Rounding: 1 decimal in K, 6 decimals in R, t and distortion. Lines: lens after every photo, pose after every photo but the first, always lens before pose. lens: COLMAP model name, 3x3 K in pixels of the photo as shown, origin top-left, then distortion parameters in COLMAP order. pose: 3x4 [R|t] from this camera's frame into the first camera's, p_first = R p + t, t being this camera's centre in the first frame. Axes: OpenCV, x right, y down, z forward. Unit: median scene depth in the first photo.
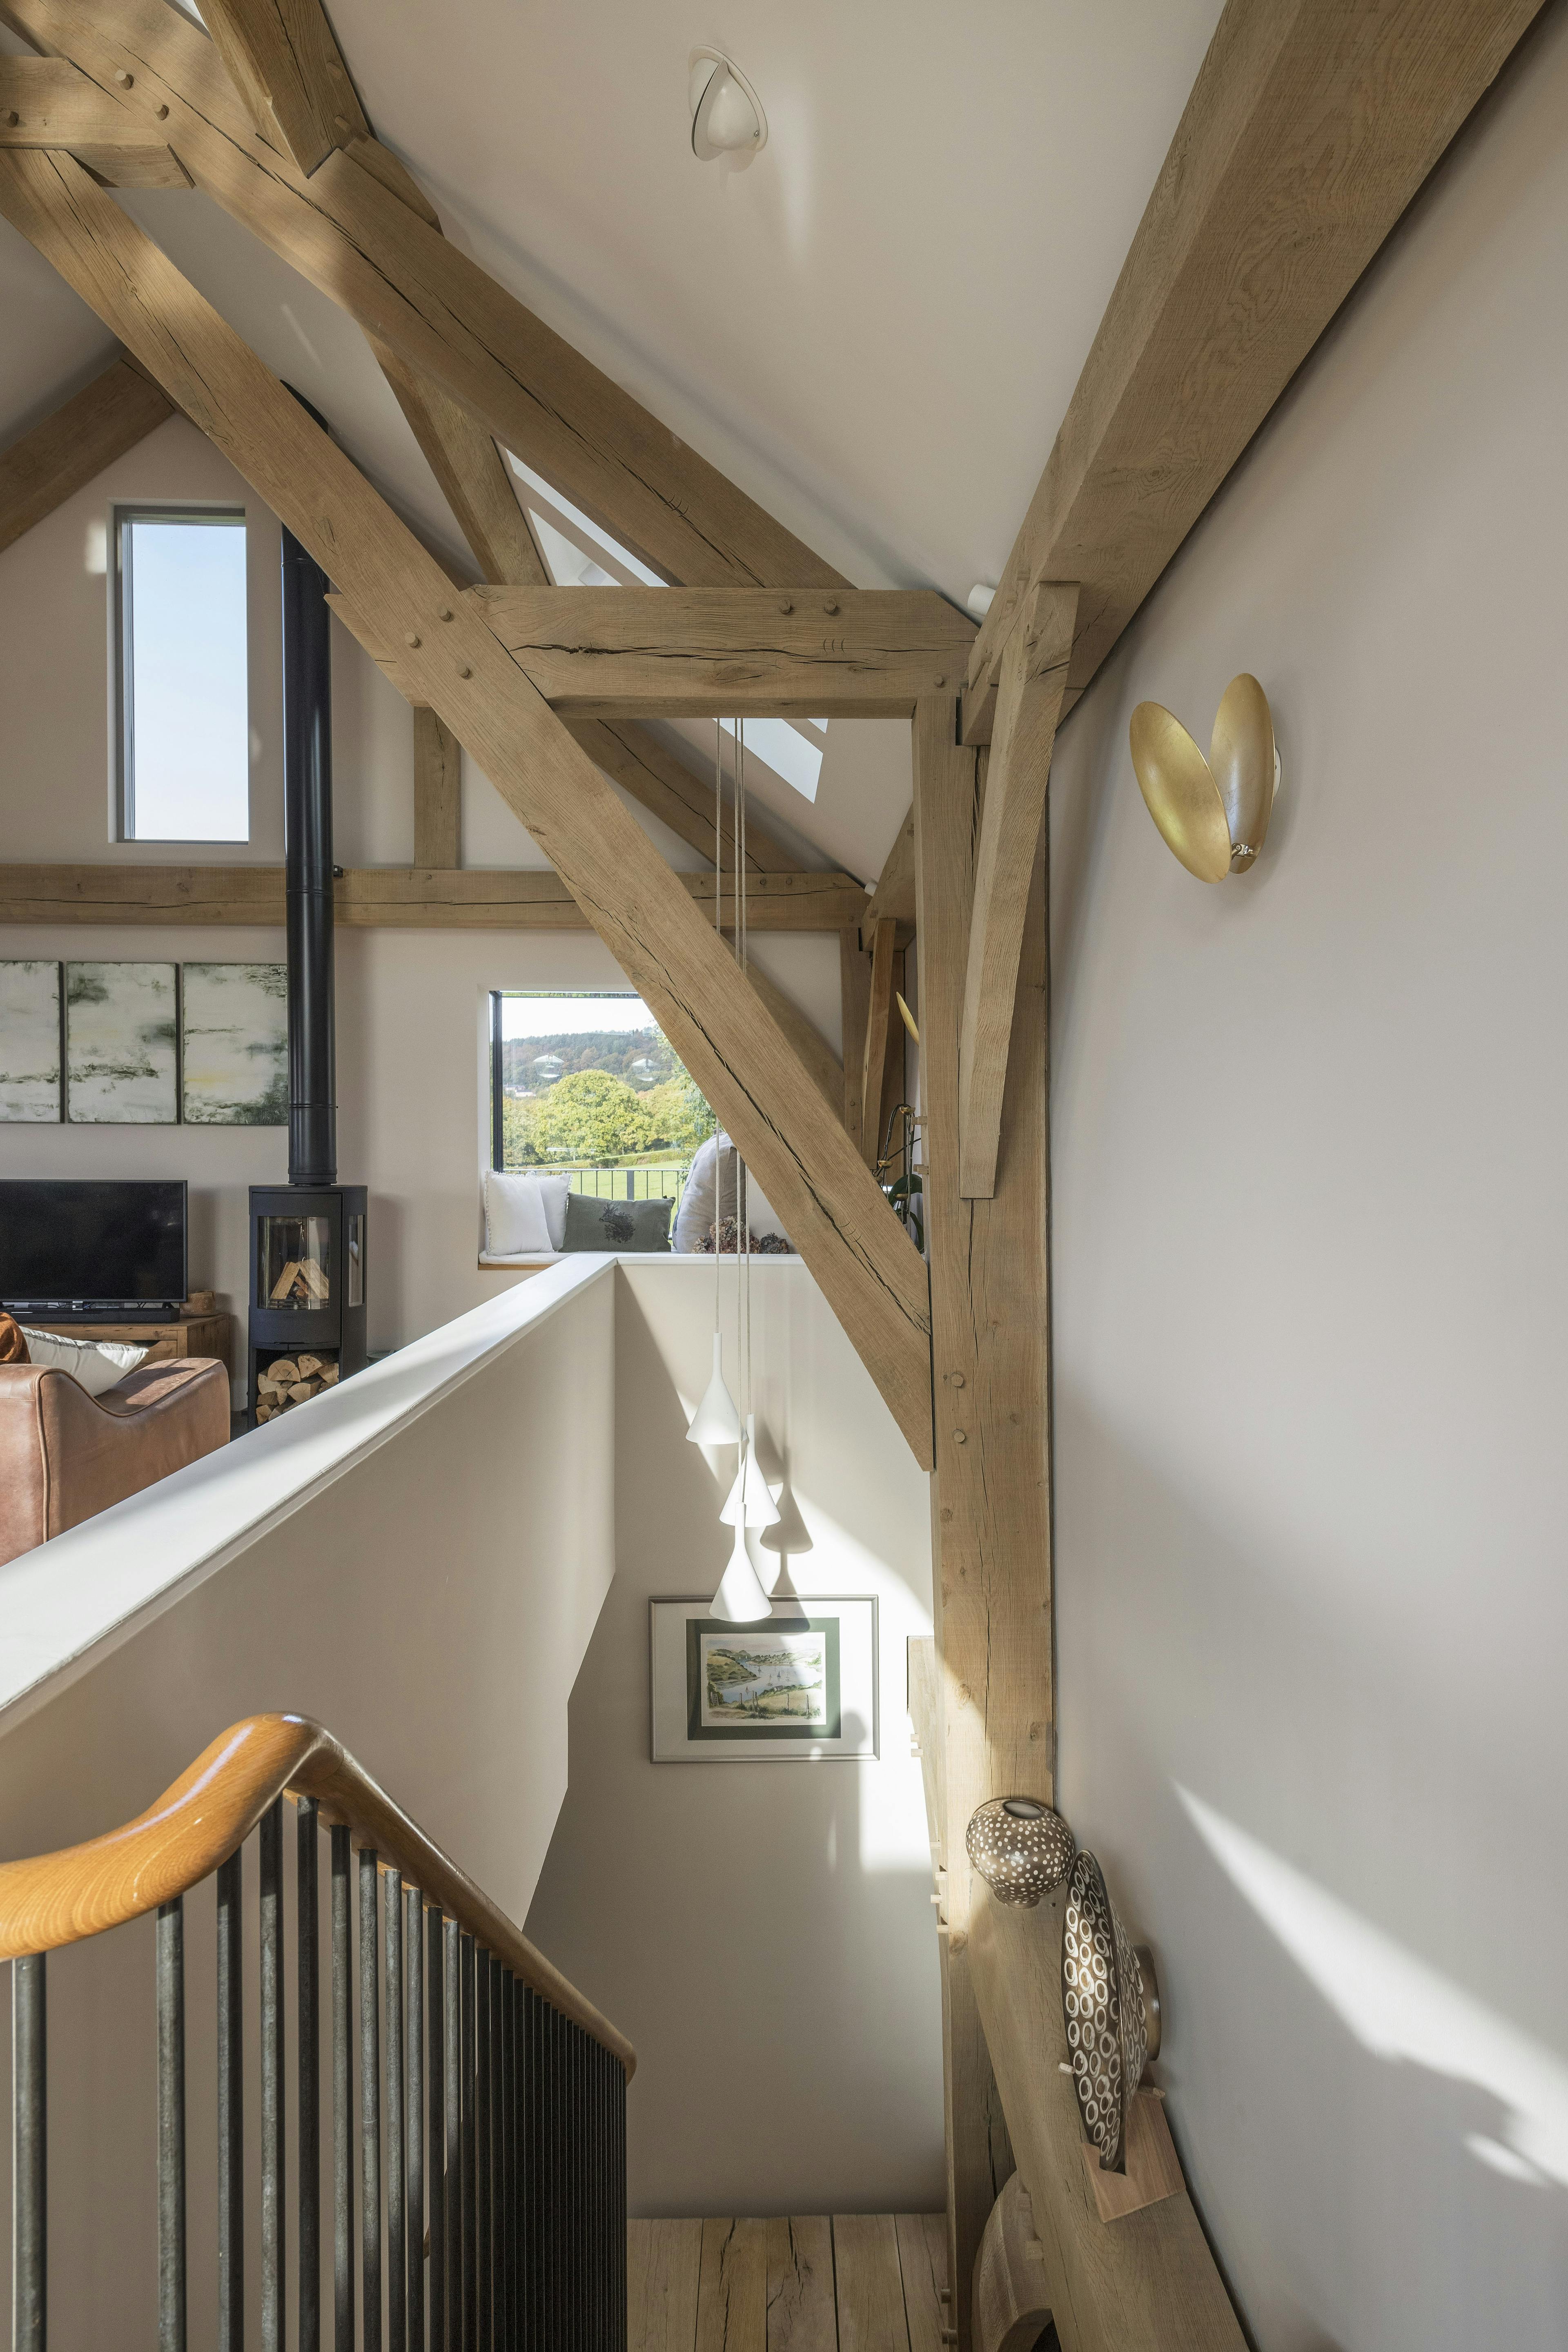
lens RADIAL K [[1332.1, 0, 861.0], [0, 1332.1, 1162.9], [0, 0, 1]] dist [-0.003333, -0.000716]
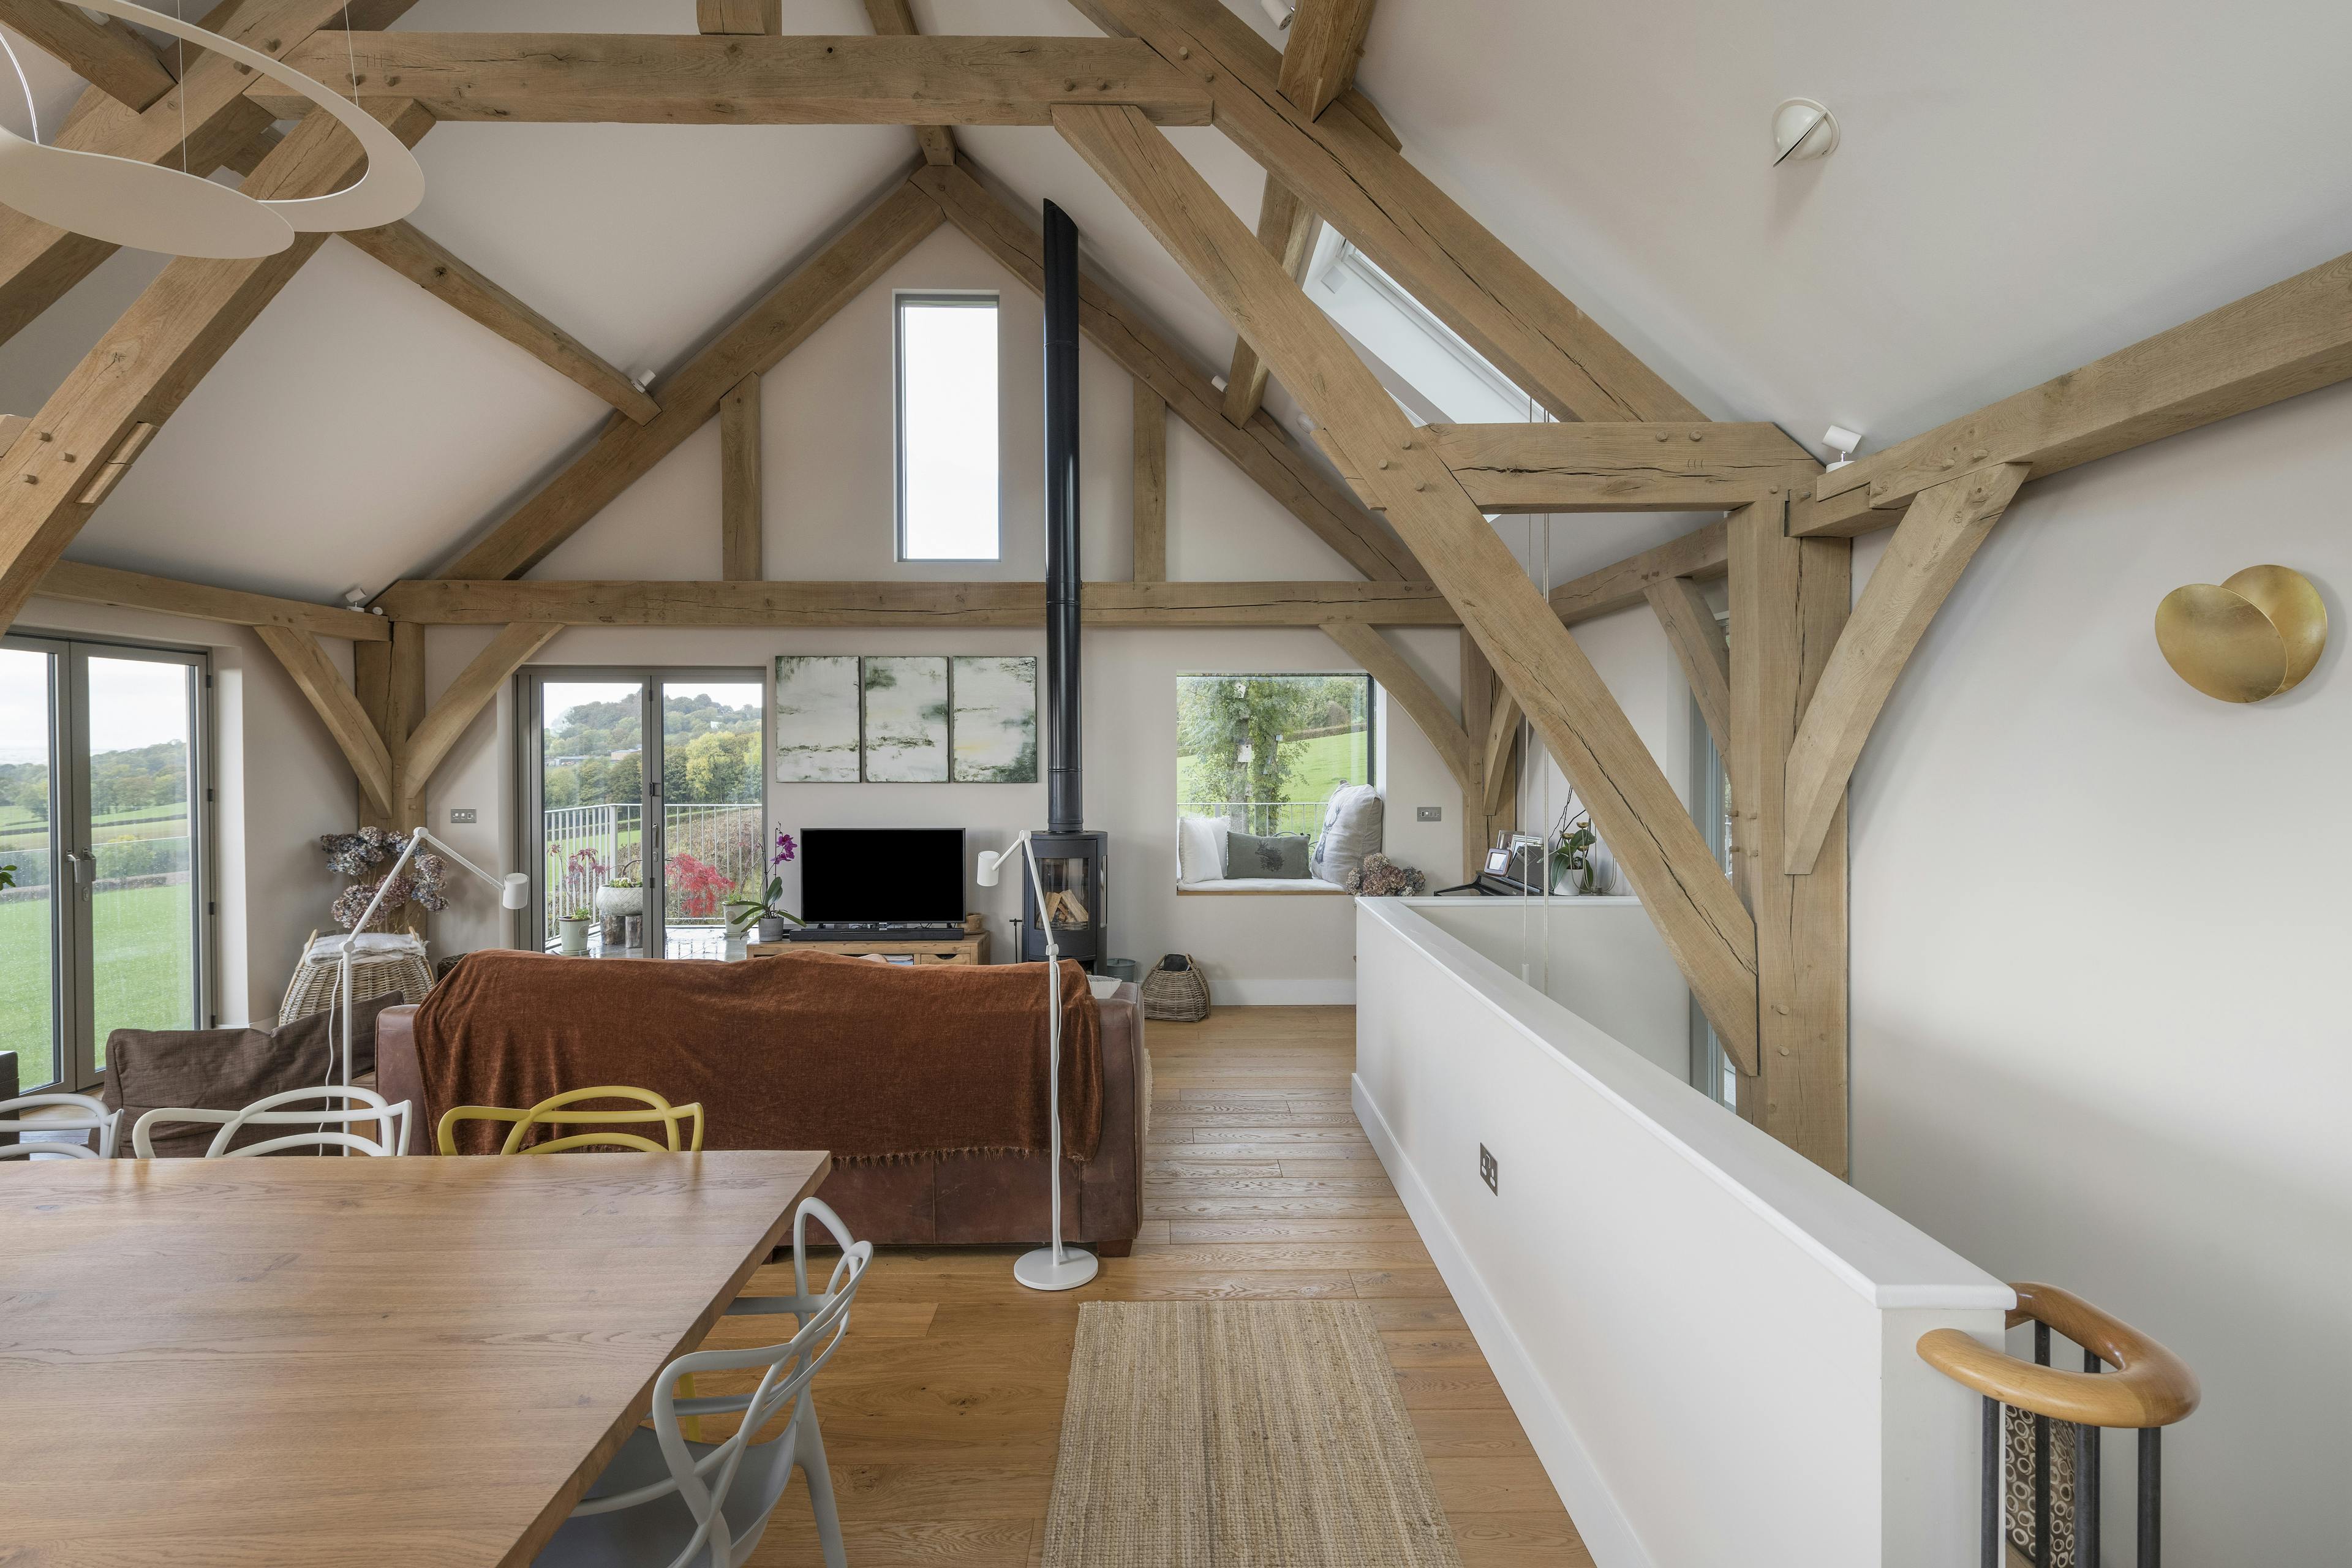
lens RADIAL K [[1140.4, 0, 1186.2], [0, 1140.4, 777.9], [0, 0, 1]] dist [0.021924, -0.014455]
pose [[0.999792, -0.003885, -0.020024, -0.271444], [0.004102, 0.999933, 0.010783, -0.045971], [0.019980, -0.010862, 0.999741, -0.089875]]
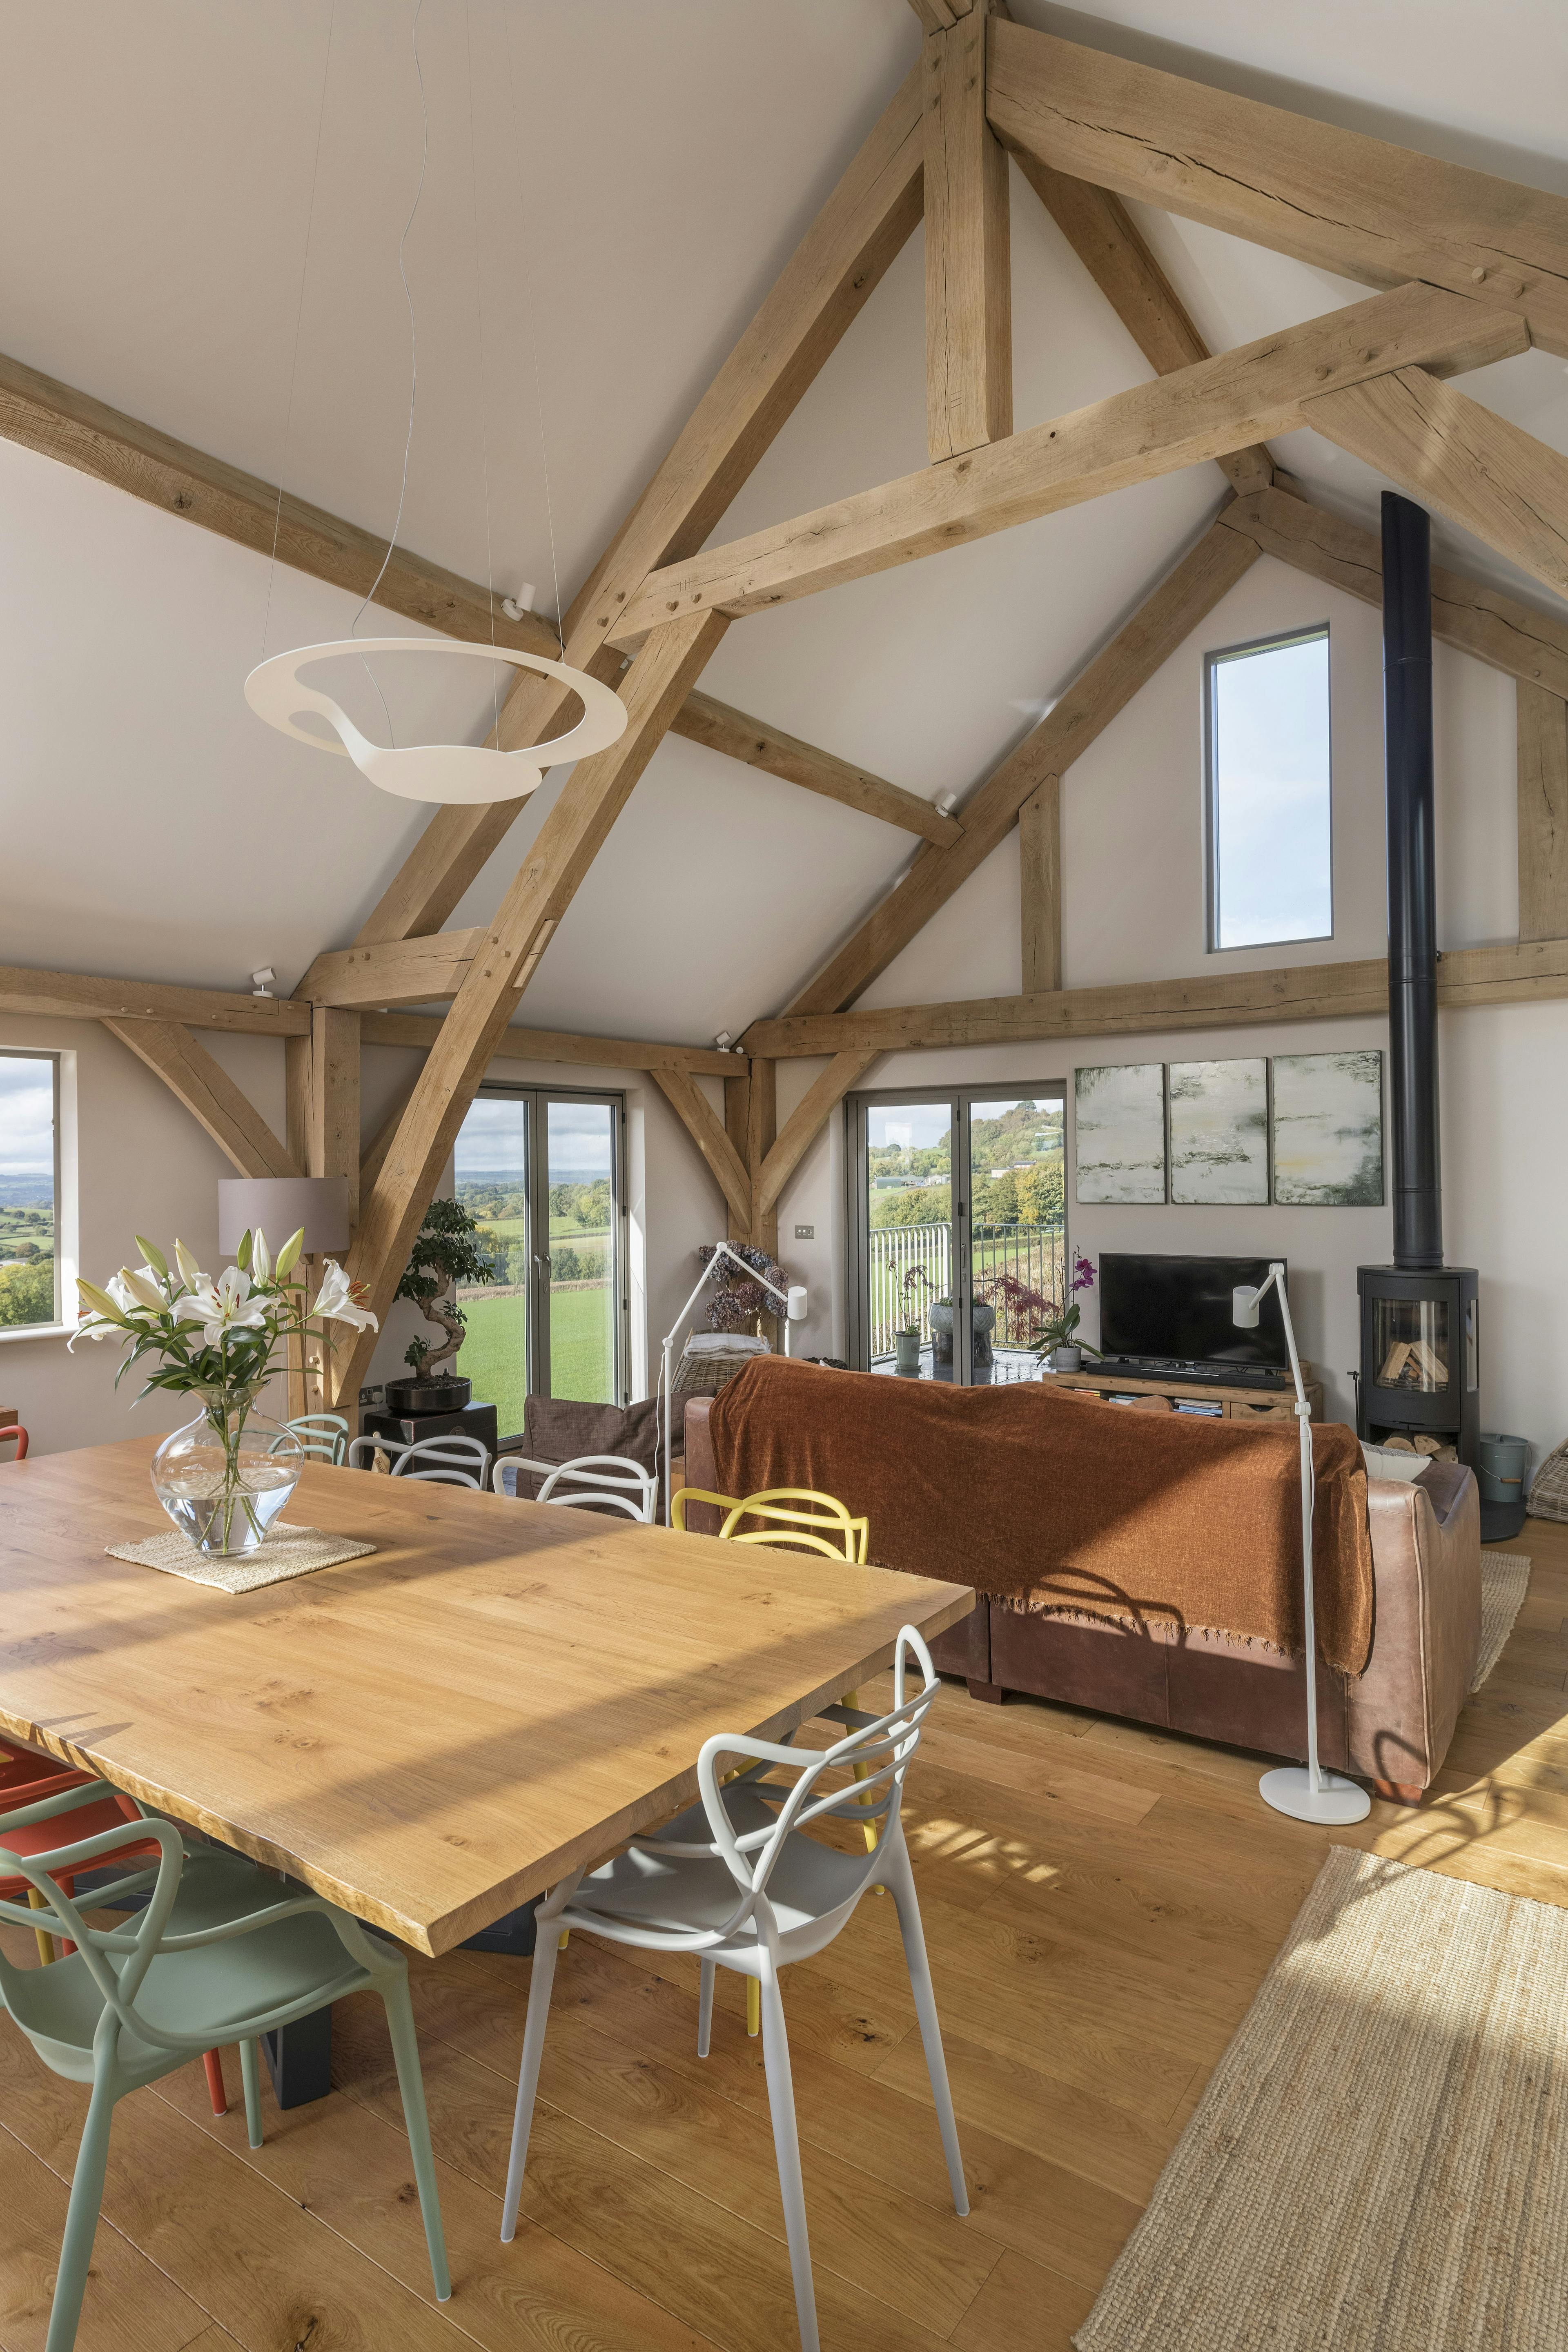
lens RADIAL K [[1268.9, 0, 759.0], [0, 1268.9, 1177.6], [0, 0, 1]] dist [0.025262, -0.015276]
pose [[0.787467, -0.010711, -0.616264, -0.204775], [0.007601, 0.999942, -0.007666, -0.047799], [0.616310, 0.001353, 0.787502, -0.079960]]
